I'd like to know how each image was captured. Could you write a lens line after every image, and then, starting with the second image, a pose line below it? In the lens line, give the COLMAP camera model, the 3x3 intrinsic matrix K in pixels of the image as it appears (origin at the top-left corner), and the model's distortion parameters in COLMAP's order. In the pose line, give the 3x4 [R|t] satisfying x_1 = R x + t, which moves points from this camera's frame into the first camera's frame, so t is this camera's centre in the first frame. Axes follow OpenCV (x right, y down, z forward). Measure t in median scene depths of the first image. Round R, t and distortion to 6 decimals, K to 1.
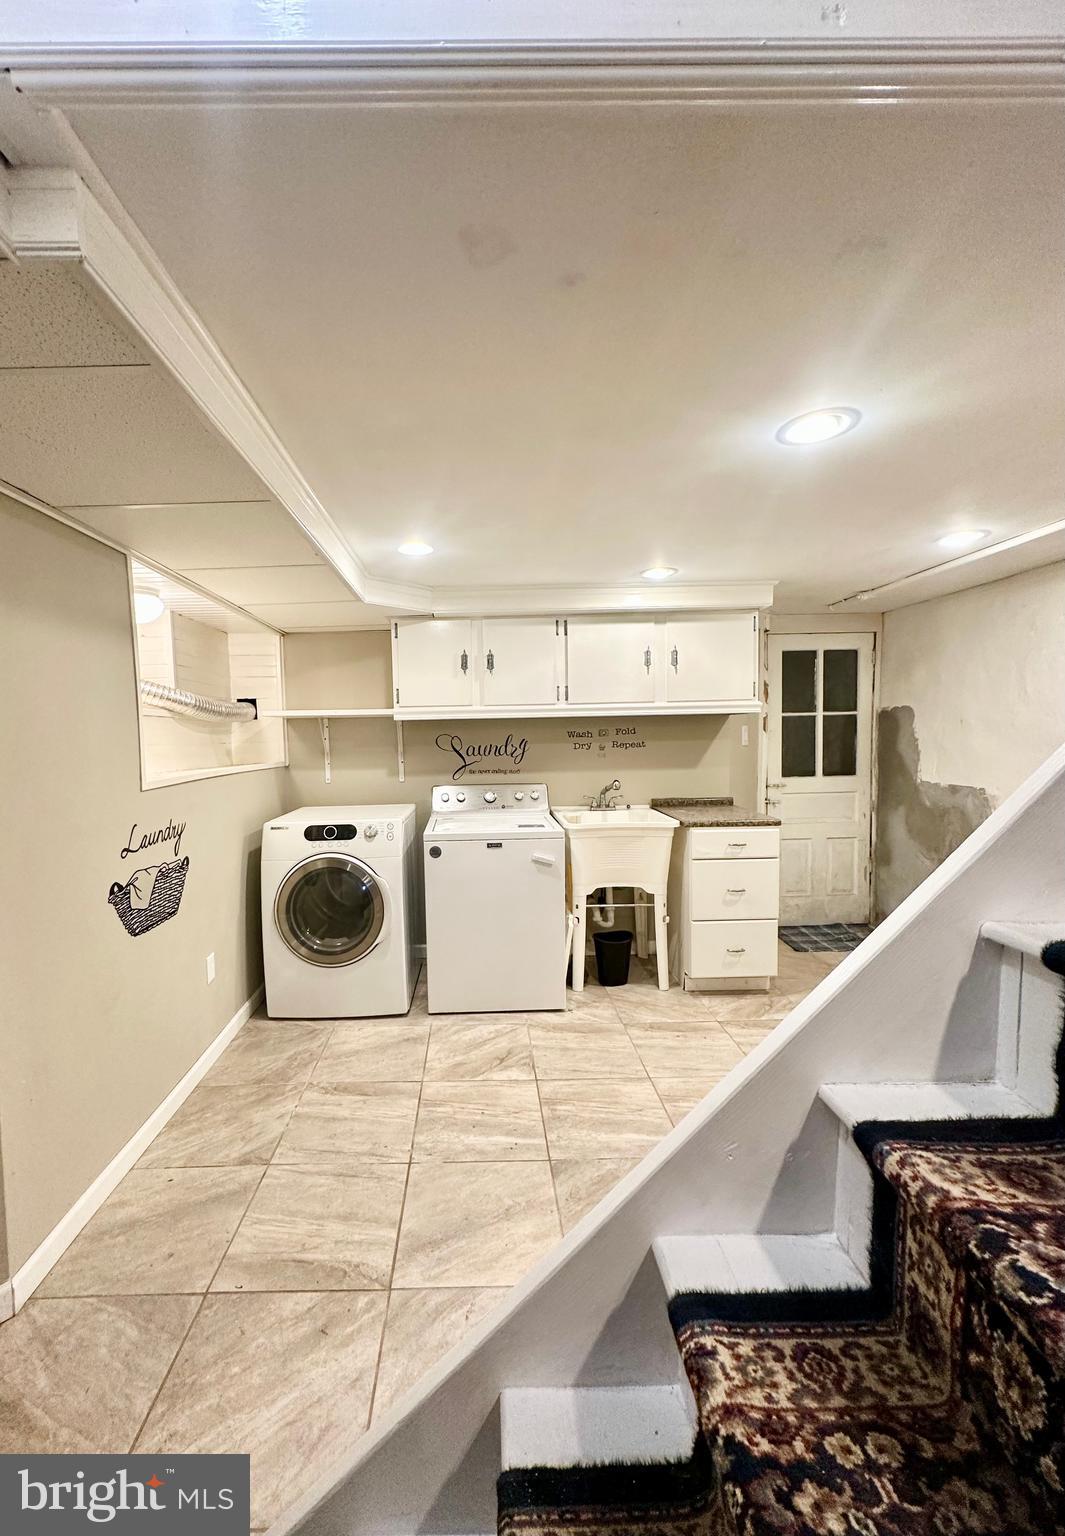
lens RADIAL K [[604.7, 0, 530.4], [0, 604.7, 764.6], [0, 0, 1]] dist [0.001222, 0.000188]
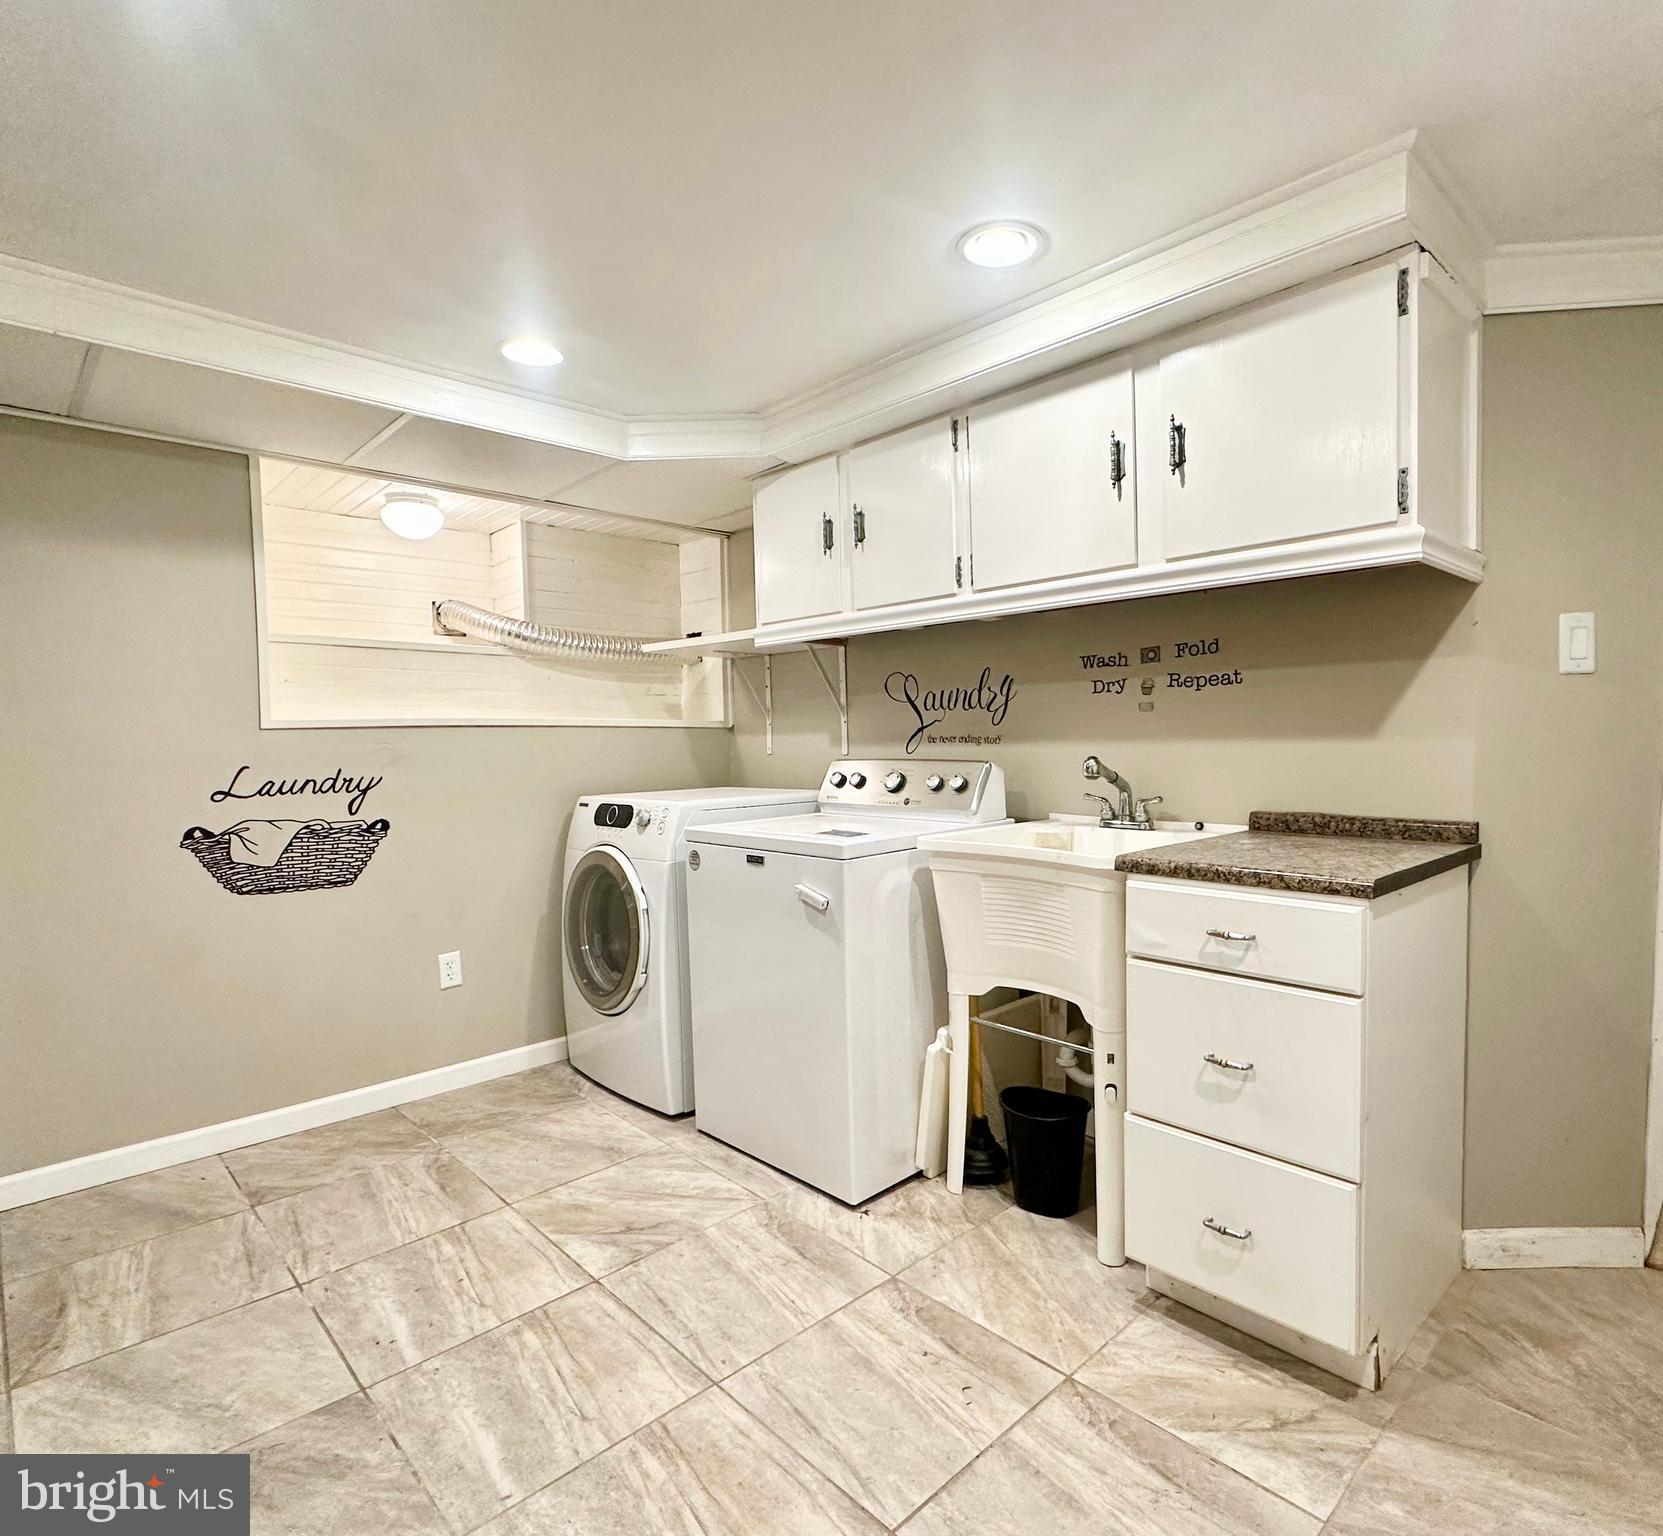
lens RADIAL K [[942.9, 0, 832.6], [0, 942.9, 776.6], [0, 0, 1]] dist [-0.001962, -0.000340]
pose [[0.679892, 0.042677, -0.732069, 0.609295], [-0.033197, 0.999073, 0.027412, 0.032686], [0.732560, 0.005665, 0.680679, 0.468945]]
